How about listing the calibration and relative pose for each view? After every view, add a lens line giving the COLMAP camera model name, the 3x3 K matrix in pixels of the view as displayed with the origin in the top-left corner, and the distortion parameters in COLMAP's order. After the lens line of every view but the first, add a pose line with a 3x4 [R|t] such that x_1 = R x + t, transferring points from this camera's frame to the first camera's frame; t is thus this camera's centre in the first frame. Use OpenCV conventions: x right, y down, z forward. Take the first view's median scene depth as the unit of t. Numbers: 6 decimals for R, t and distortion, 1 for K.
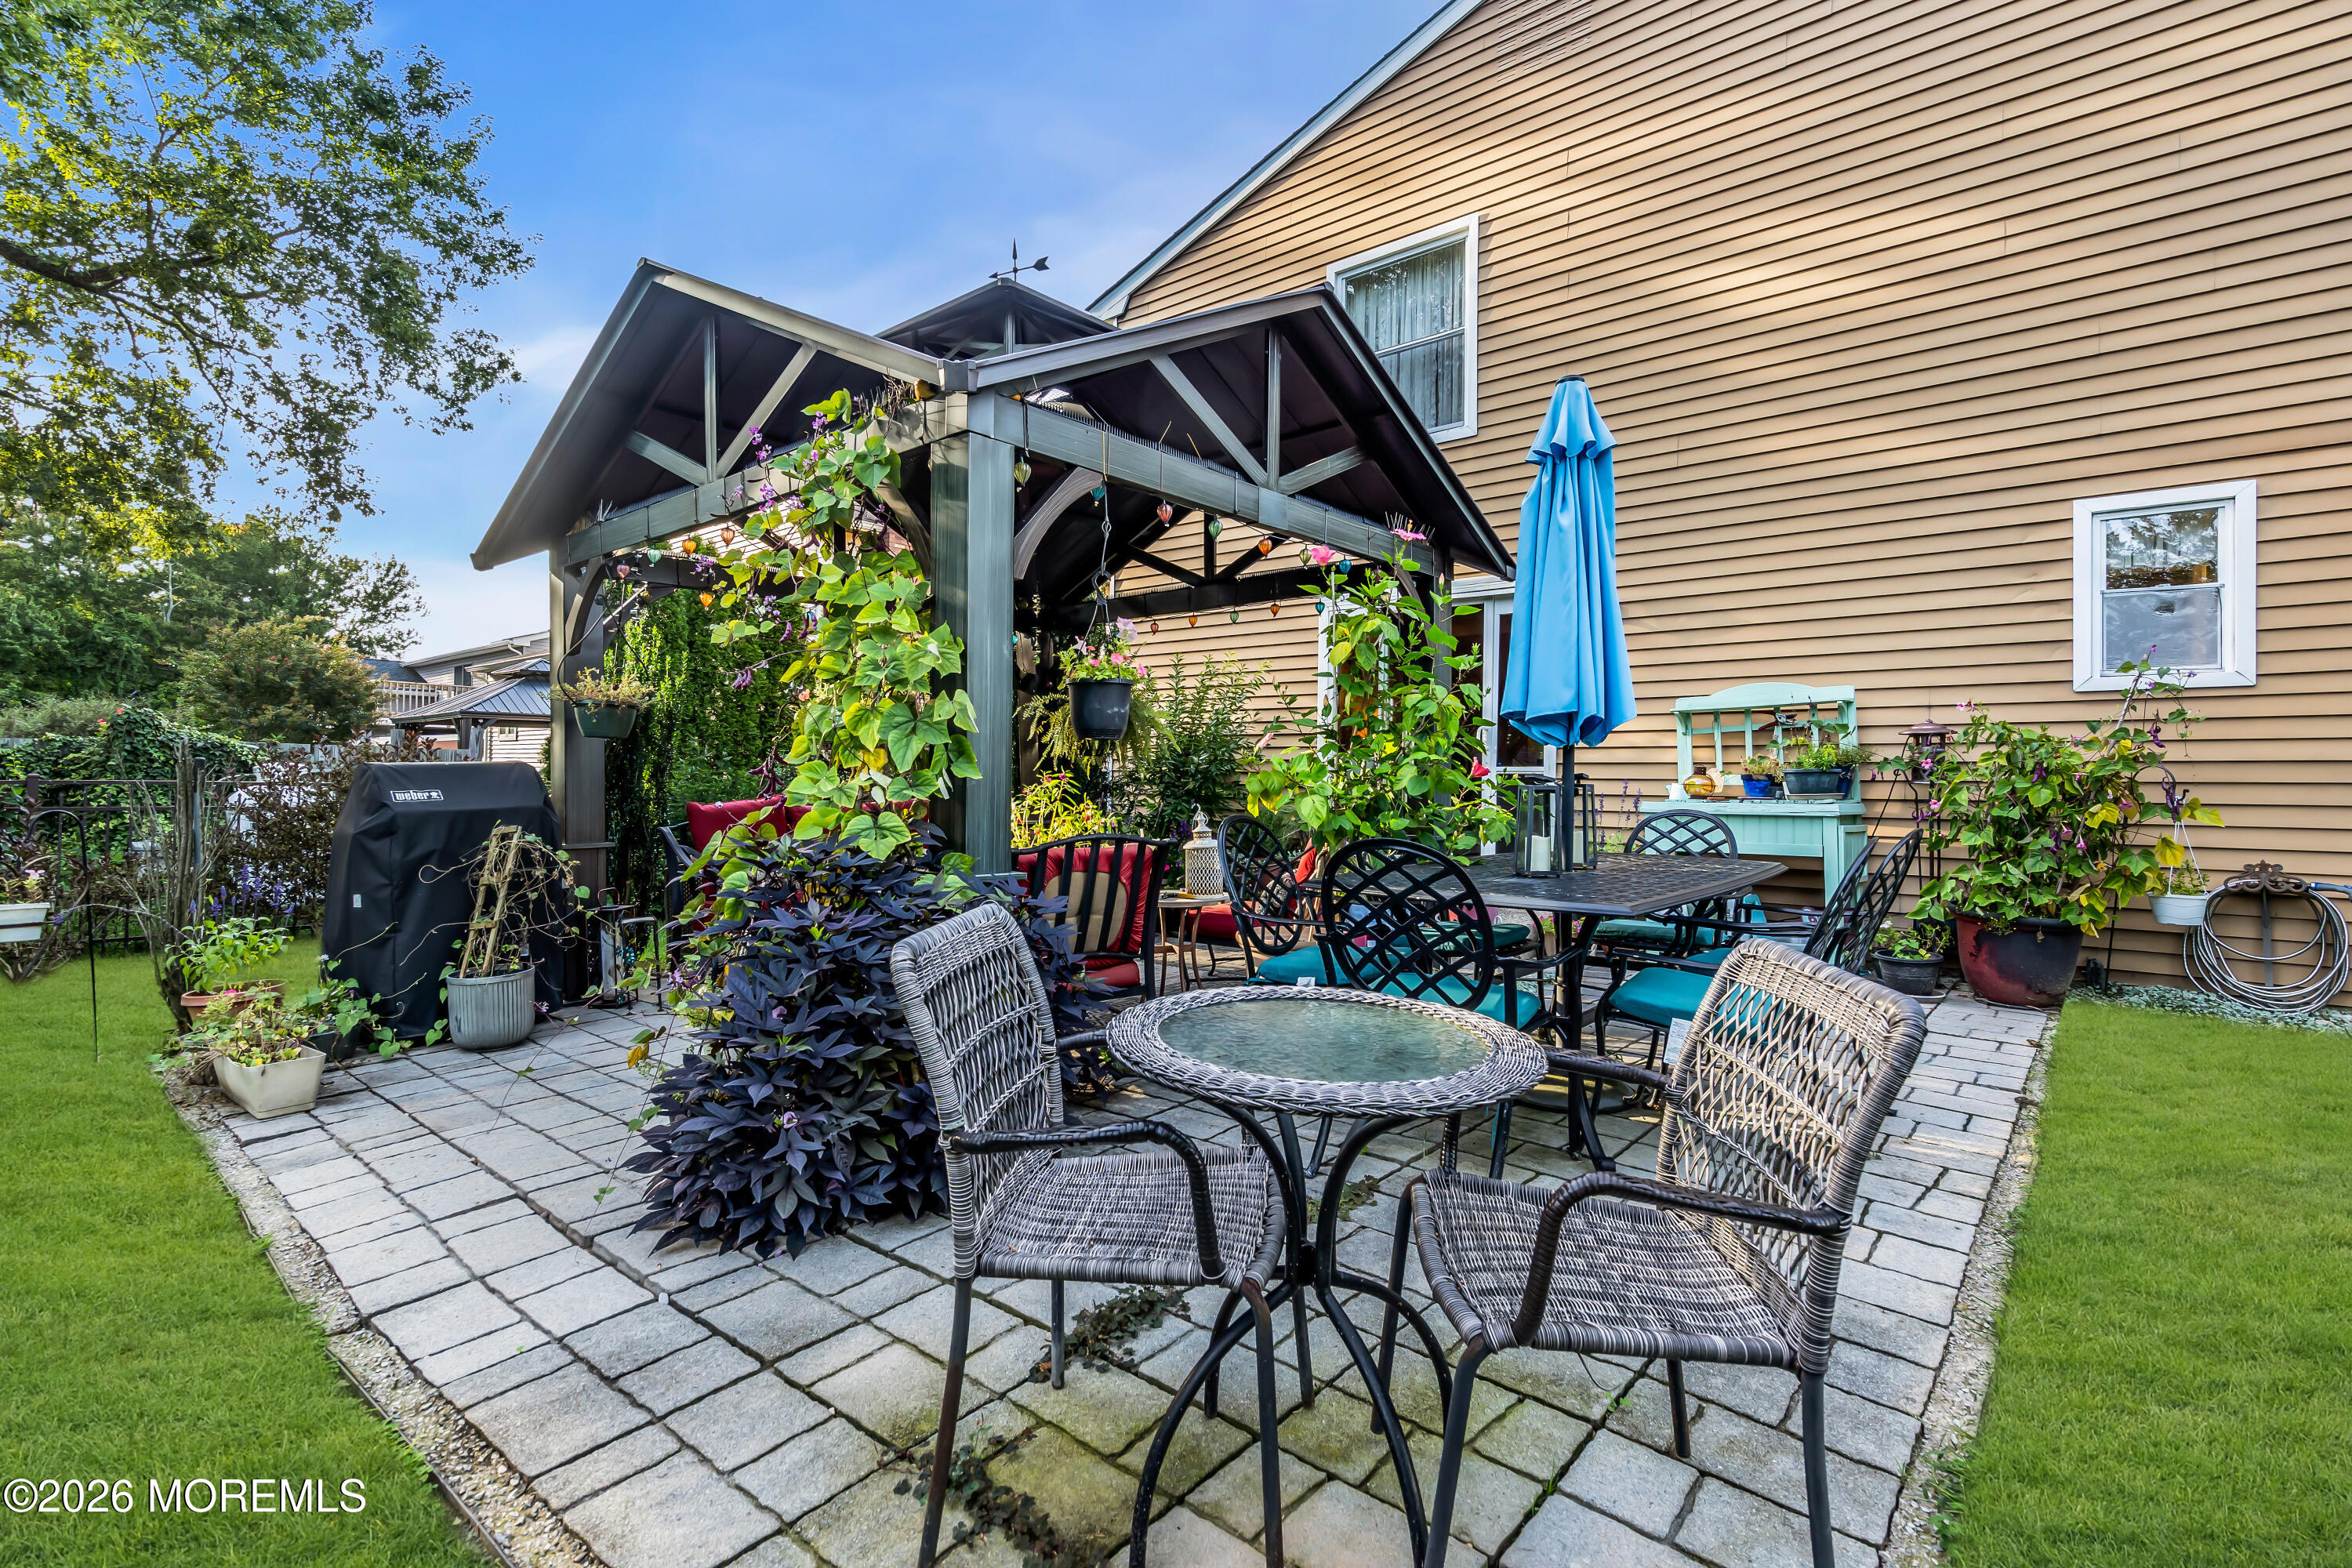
lens RADIAL K [[1076.6, 0, 1179.8], [0, 1076.6, 798.1], [0, 0, 1]] dist [-0.001568, 0.000036]
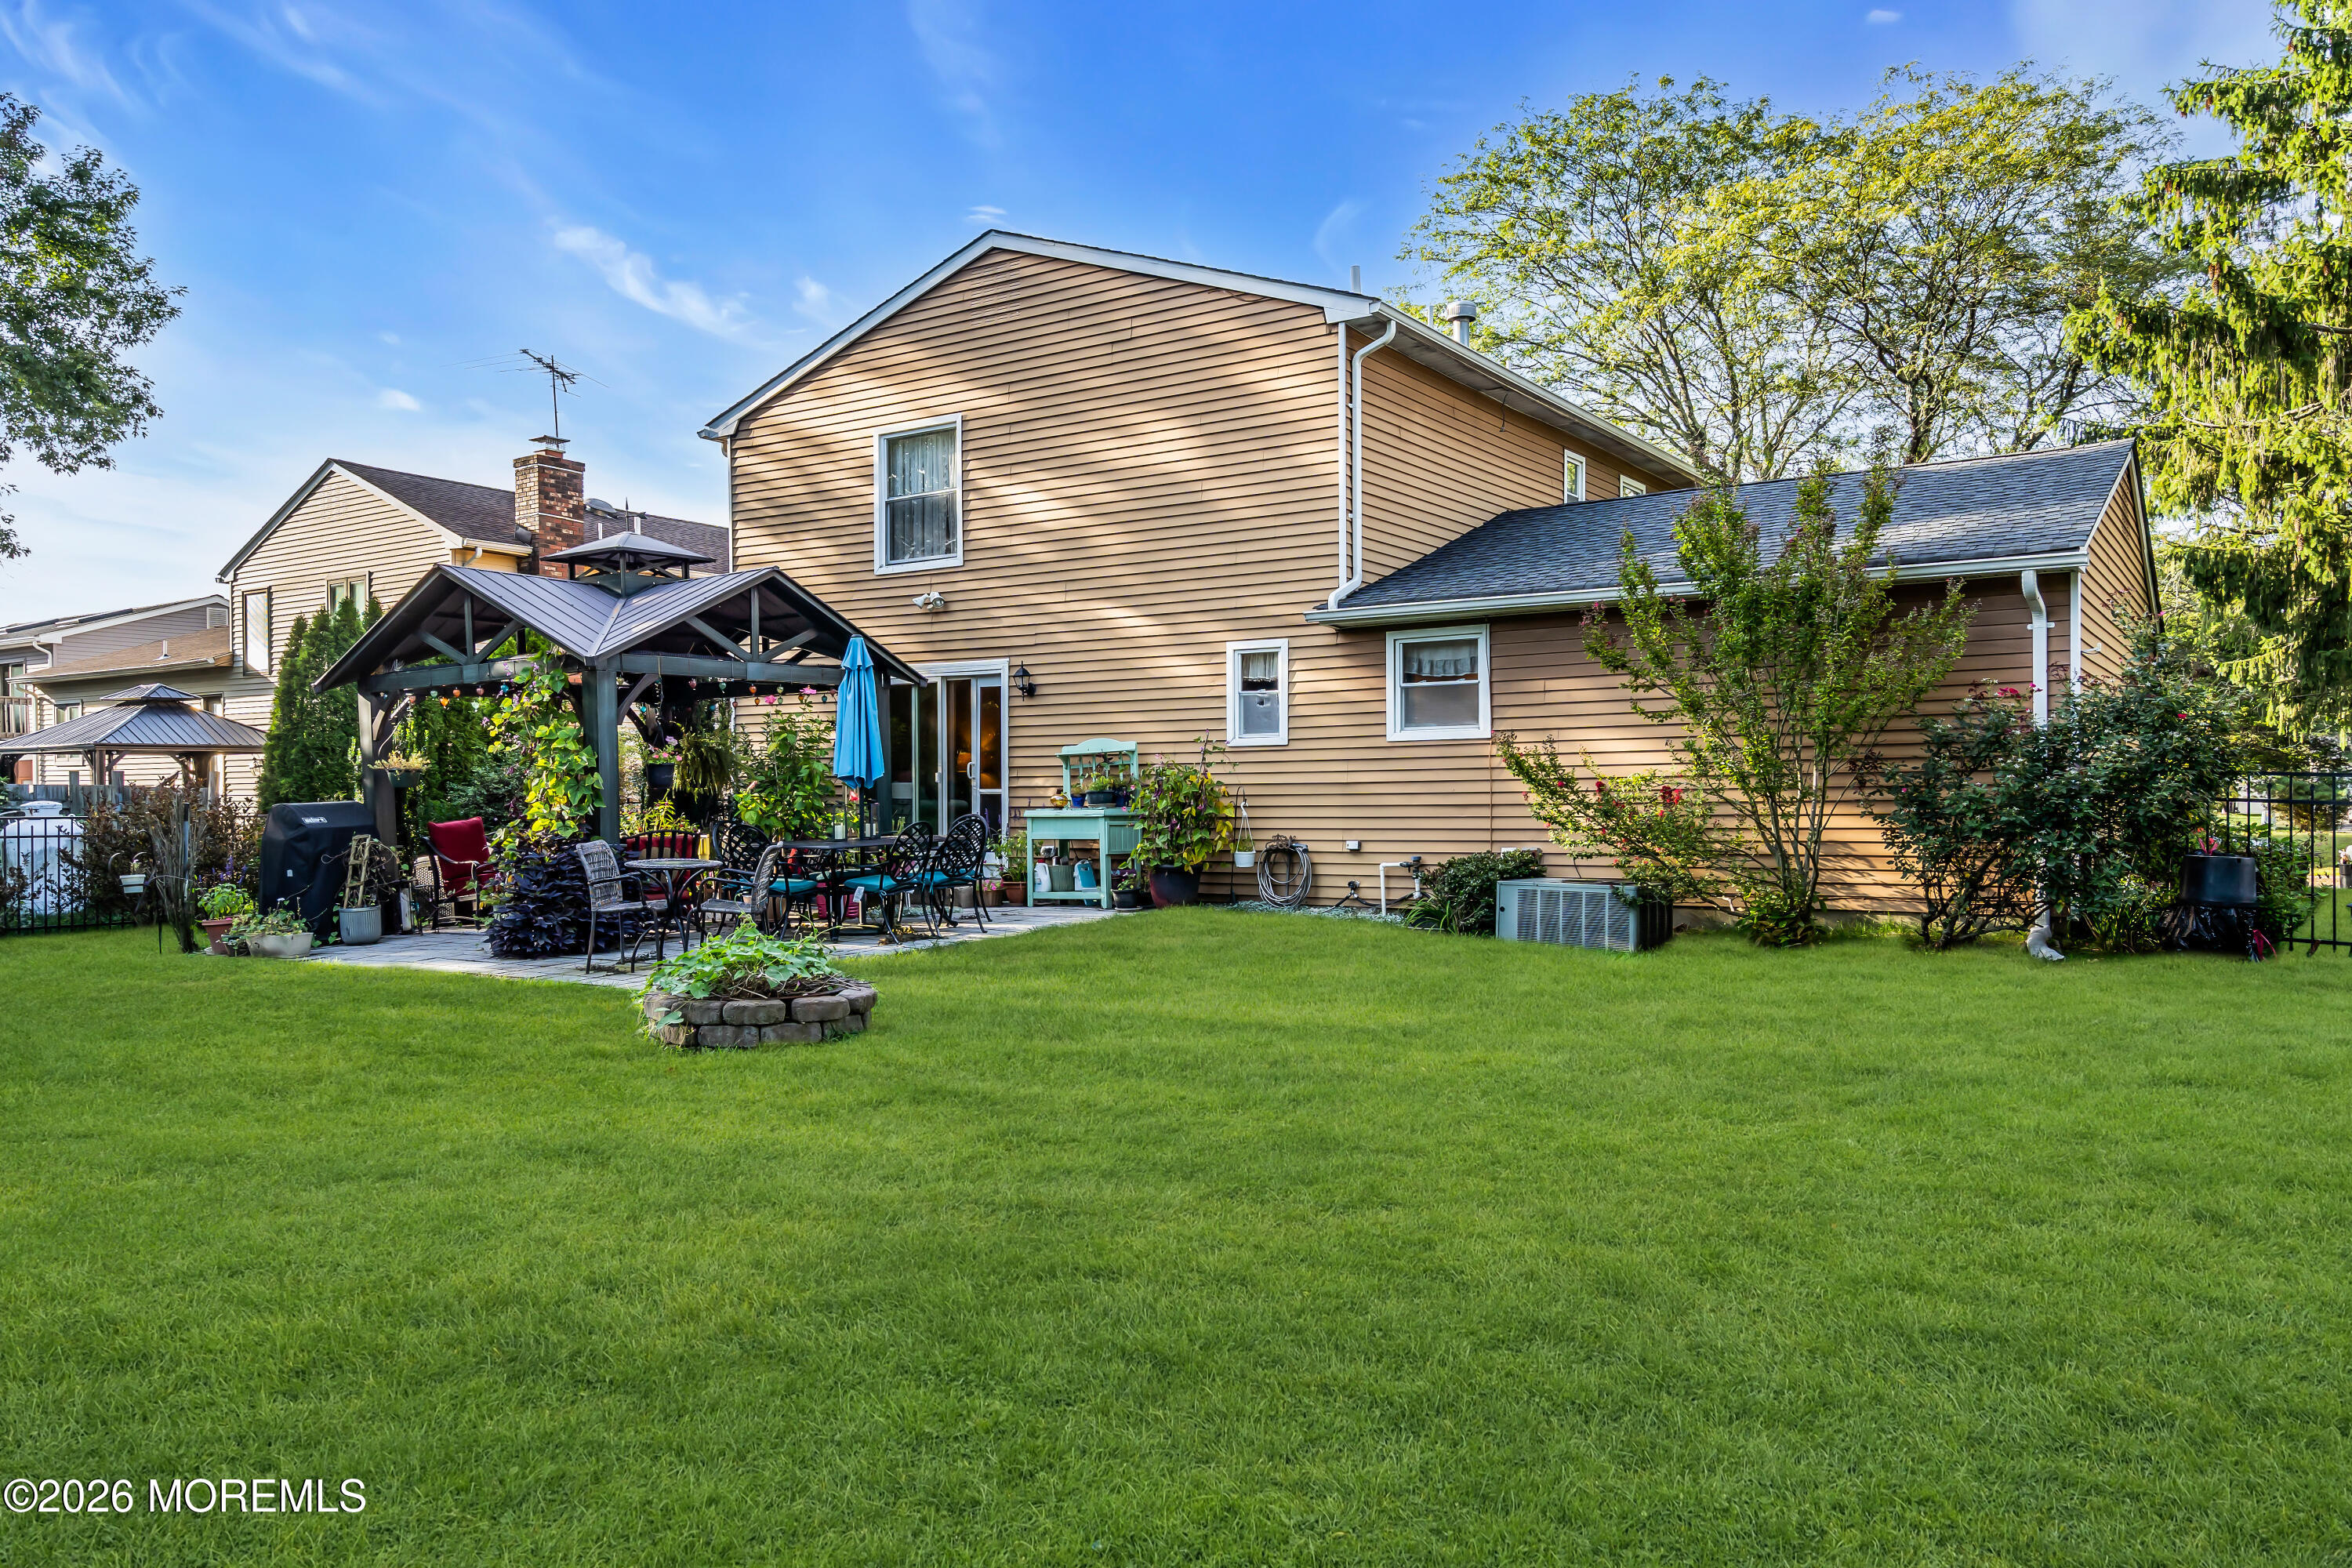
lens RADIAL K [[1622.2, 0, 1174.0], [0, 1622.2, 825.5], [0, 0, 1]] dist [0.012462, 0.002551]
pose [[0.992921, -0.021451, 0.116821, 0.455315], [0.020852, 0.999762, 0.006344, 0.019266], [-0.116929, -0.003863, 0.993133, -1.933960]]
